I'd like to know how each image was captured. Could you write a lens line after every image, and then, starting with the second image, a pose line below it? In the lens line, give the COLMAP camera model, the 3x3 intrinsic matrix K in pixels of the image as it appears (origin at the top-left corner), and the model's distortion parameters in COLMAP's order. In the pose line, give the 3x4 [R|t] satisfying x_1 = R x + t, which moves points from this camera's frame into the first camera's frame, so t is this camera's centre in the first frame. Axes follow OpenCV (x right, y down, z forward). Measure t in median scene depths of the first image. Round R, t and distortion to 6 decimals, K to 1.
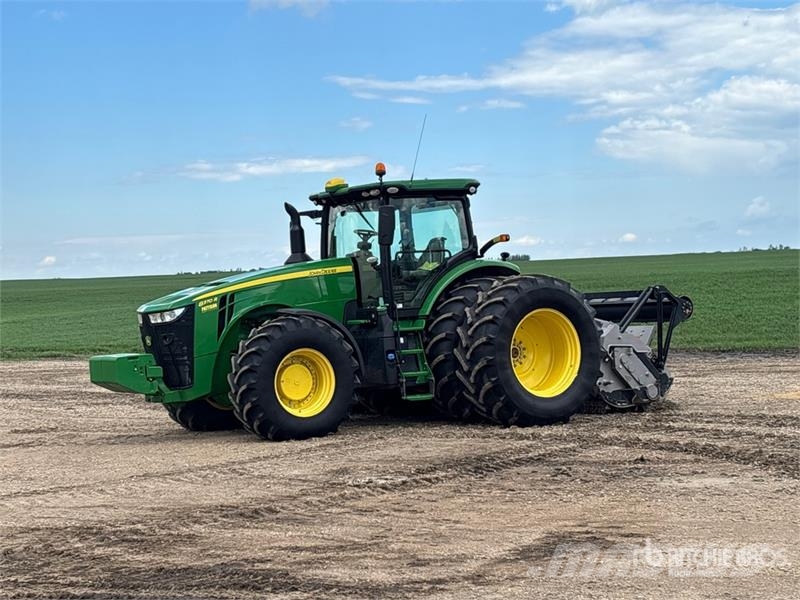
lens RADIAL K [[1318.0, 0, 397.0], [0, 1318.0, 302.4], [0, 0, 1]] dist [0.154652, 0.000000]
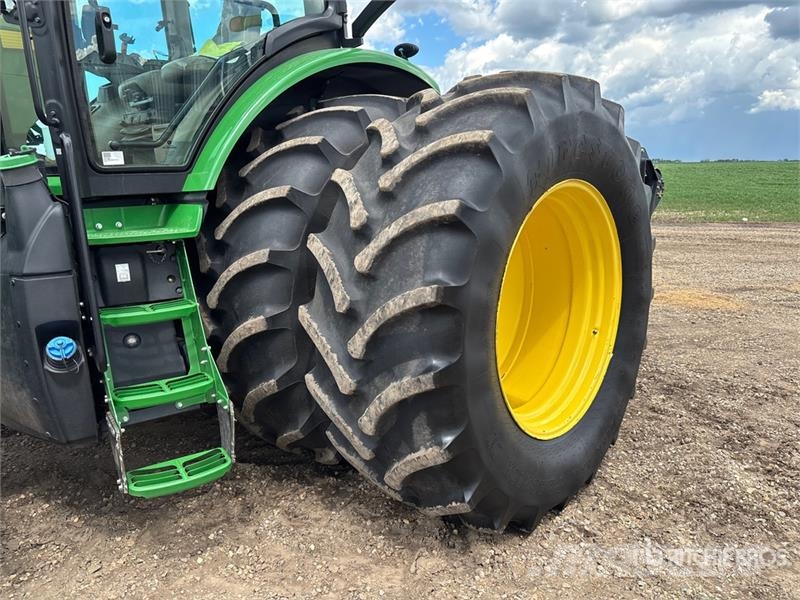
lens RADIAL K [[611.3, 0, 397.3], [0, 611.3, 301.9], [0, 0, 1]] dist [0.047622, -0.061194]
pose [[0.965932, -0.021990, 0.257862, 0.028952], [-0.027045, 0.982351, 0.185082, 0.007369], [-0.257381, -0.185750, 0.948289, 0.865338]]
